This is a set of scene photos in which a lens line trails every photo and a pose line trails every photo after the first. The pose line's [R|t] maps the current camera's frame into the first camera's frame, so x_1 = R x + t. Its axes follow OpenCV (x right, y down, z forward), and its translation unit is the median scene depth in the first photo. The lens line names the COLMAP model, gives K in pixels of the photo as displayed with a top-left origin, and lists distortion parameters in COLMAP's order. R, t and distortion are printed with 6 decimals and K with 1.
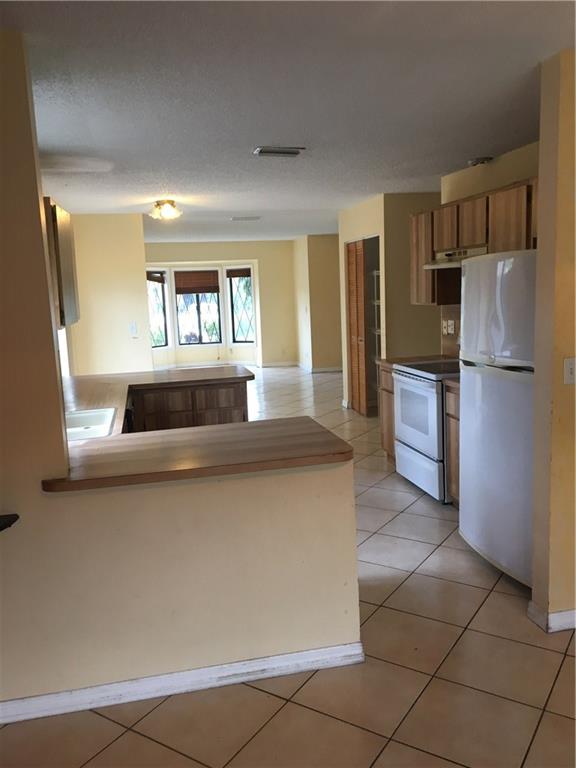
lens RADIAL K [[637.6, 0, 288.0], [0, 637.6, 384.0], [0, 0, 1]] dist [0.089817, -0.125058]
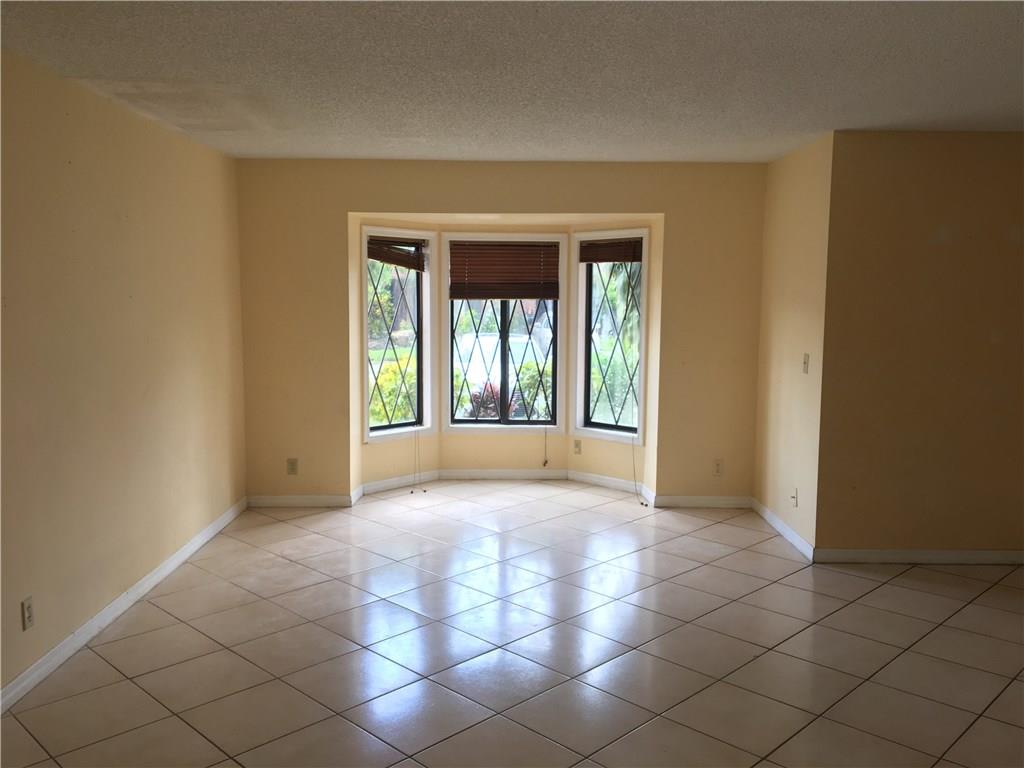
lens RADIAL K [[850.2, 0, 512.0], [0, 850.2, 384.0], [0, 0, 1]] dist [0.089817, -0.125058]
pose [[0.977652, 0.068290, -0.198831, -0.027388], [-0.076025, 0.996607, -0.031524, -0.072478], [0.196004, 0.045936, 0.979527, 0.485503]]
